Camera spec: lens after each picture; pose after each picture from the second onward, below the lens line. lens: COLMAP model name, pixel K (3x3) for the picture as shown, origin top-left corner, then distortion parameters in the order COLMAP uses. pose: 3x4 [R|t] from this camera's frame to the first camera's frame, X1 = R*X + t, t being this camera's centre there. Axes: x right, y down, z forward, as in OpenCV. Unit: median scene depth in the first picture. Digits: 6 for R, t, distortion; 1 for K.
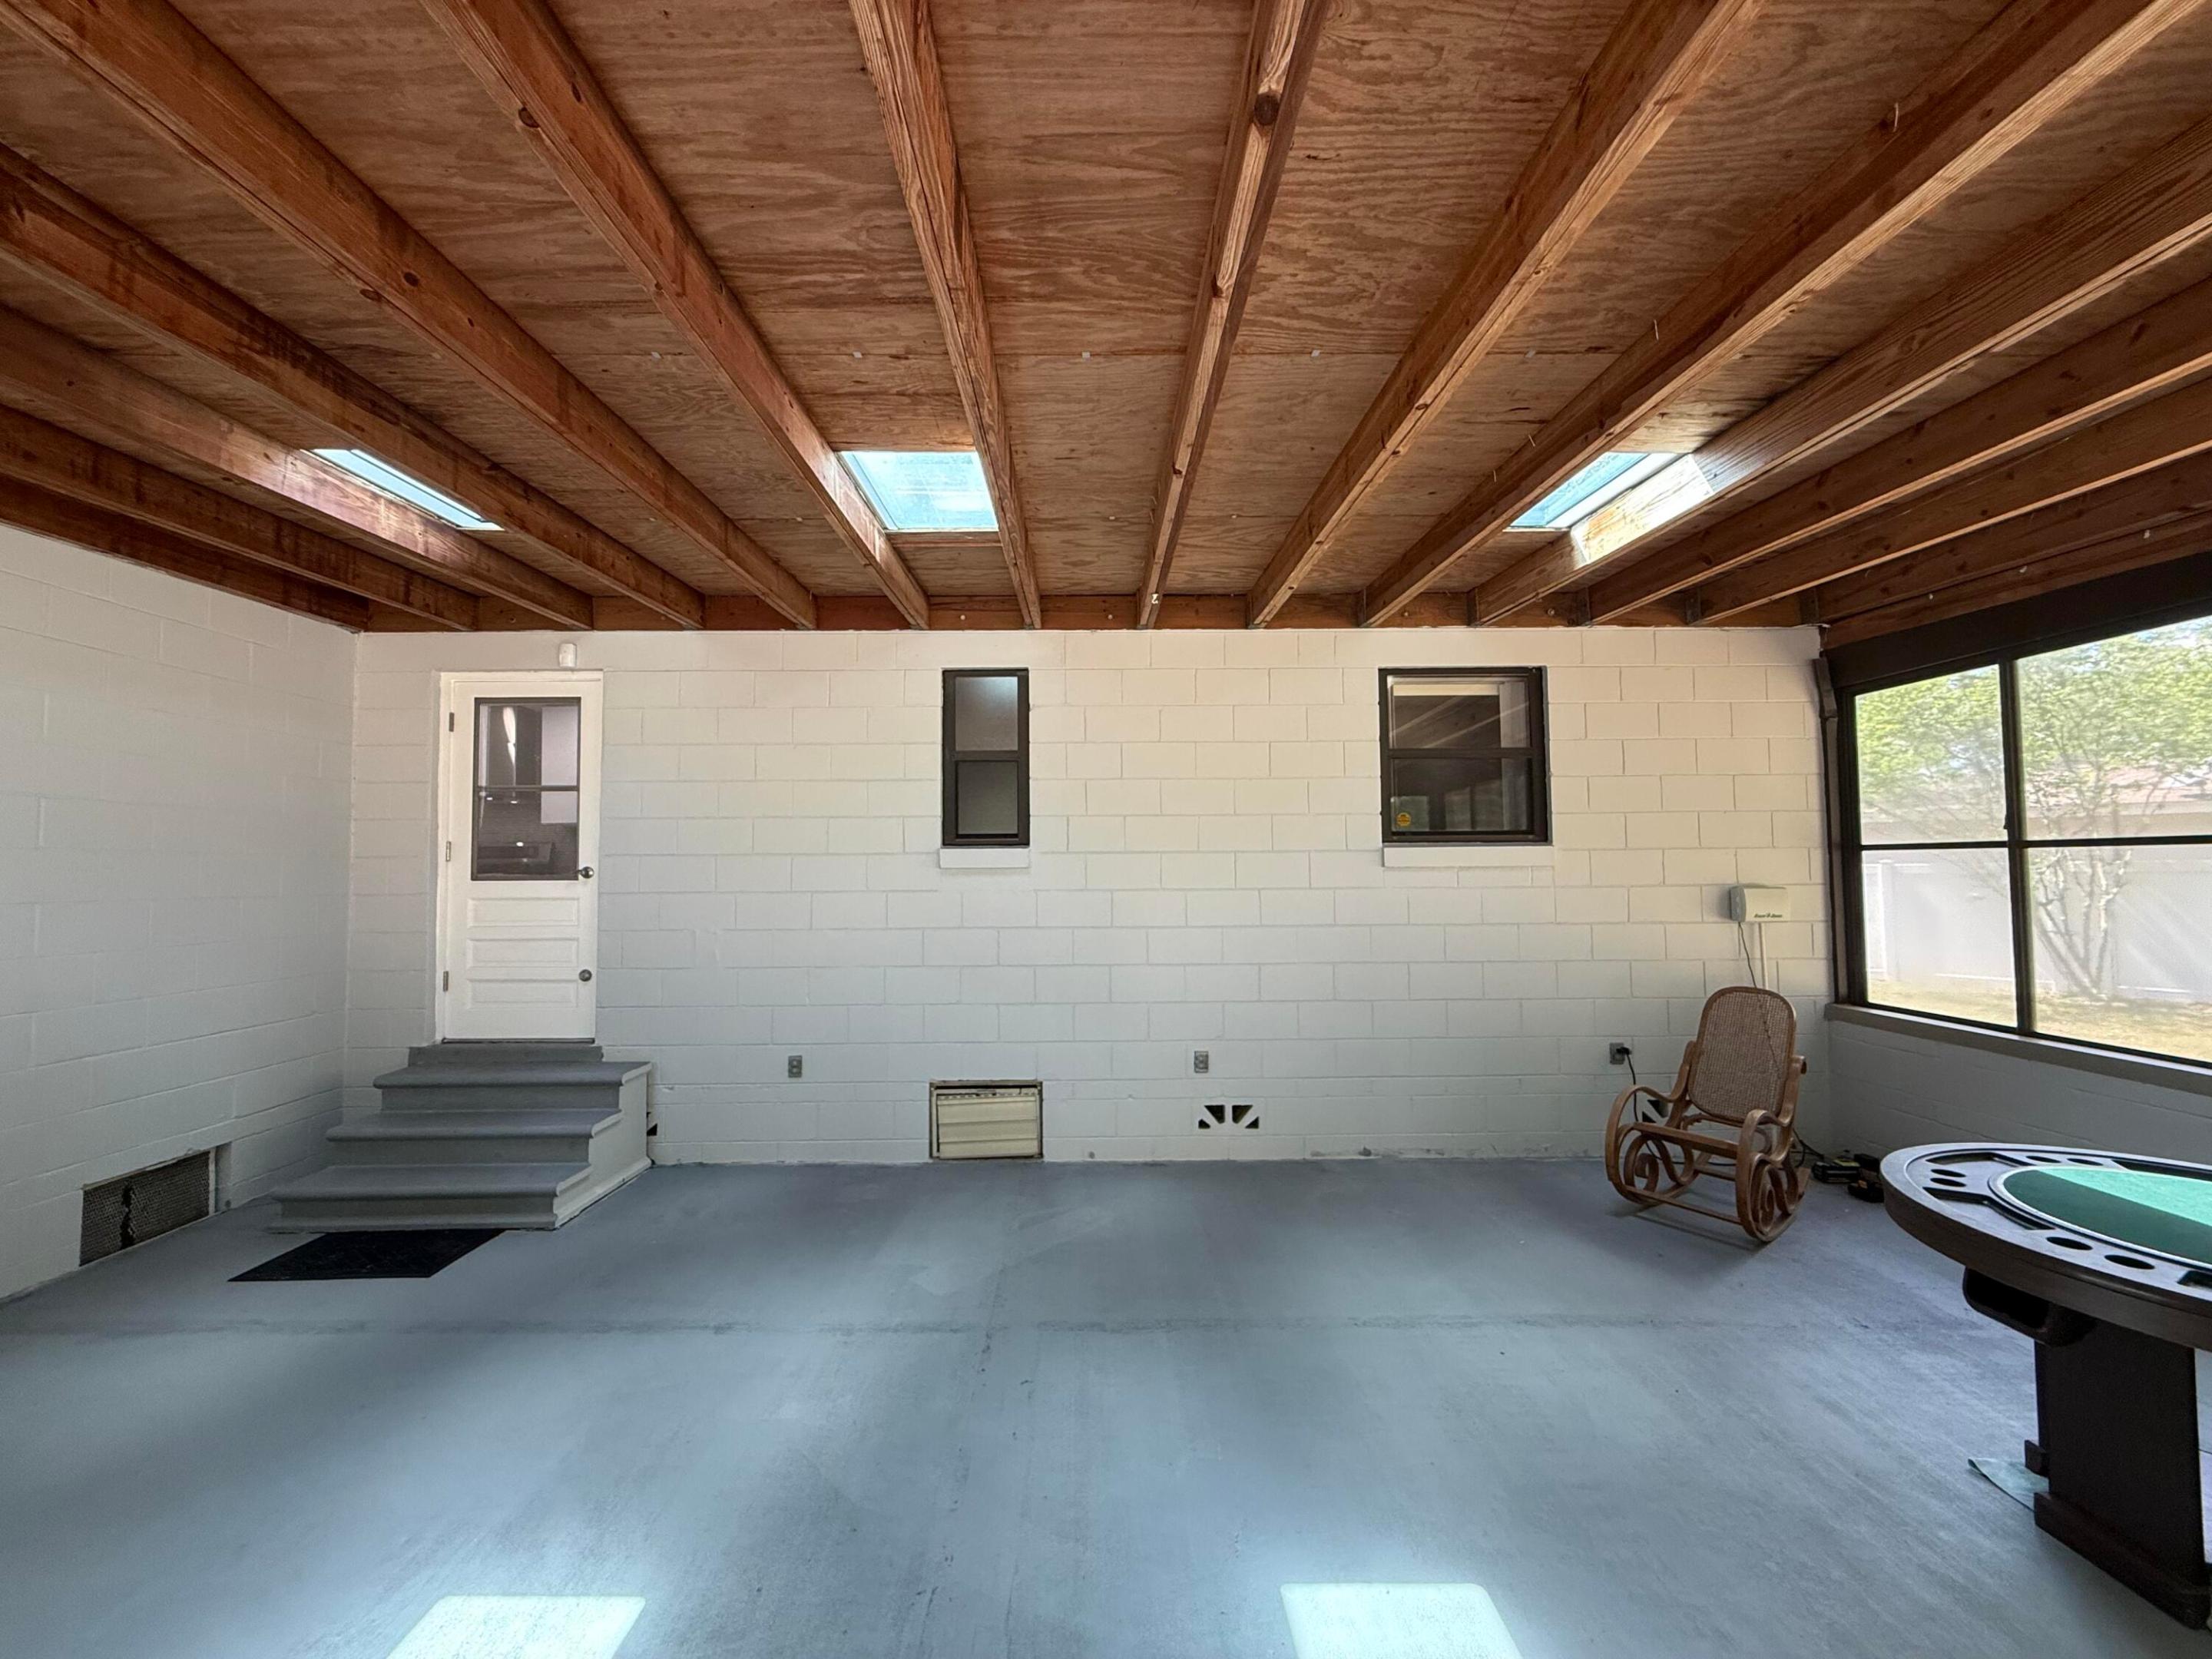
lens RADIAL K [[892.1, 0, 1098.4], [0, 892.1, 831.5], [0, 0, 1]] dist [0.000493, 0.000502]
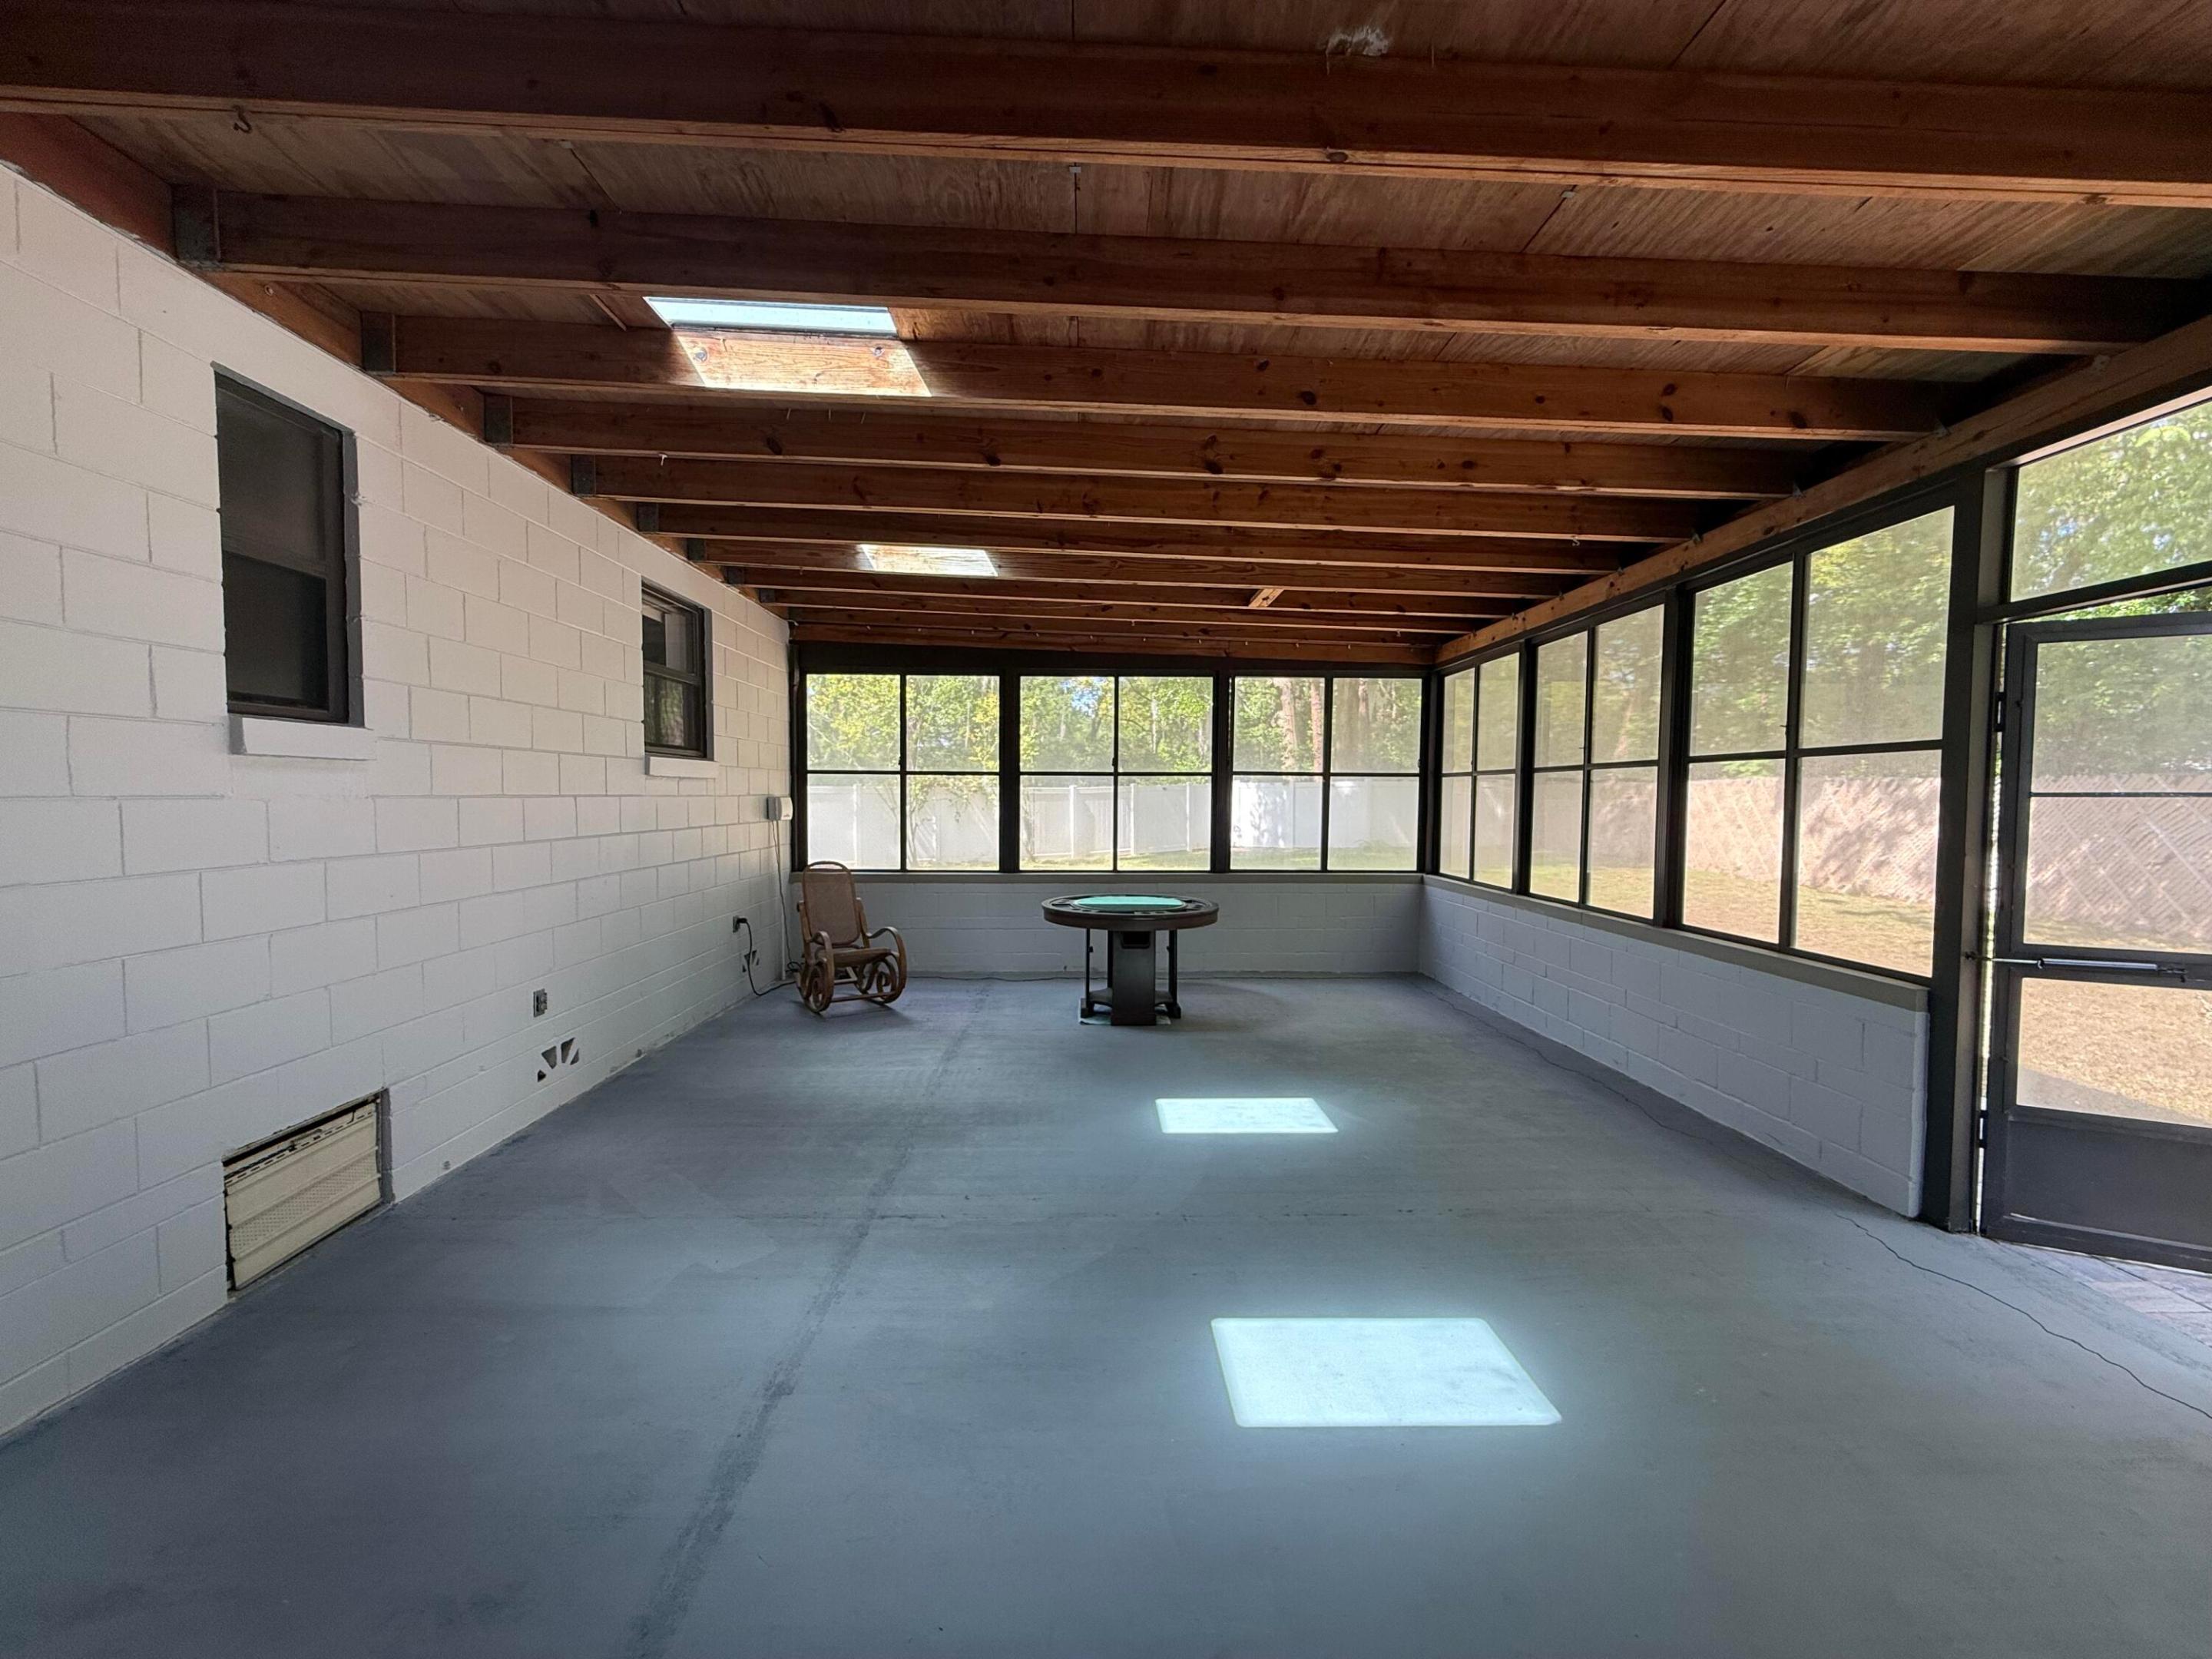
lens RADIAL K [[892.1, 0, 1098.4], [0, 892.1, 831.5], [0, 0, 1]] dist [0.000493, 0.000502]
pose [[-0.014319, -0.035578, 0.999264, -0.721506], [-0.041261, 0.998537, 0.034961, 0.047823], [-0.999046, -0.040730, -0.015766, 0.498144]]
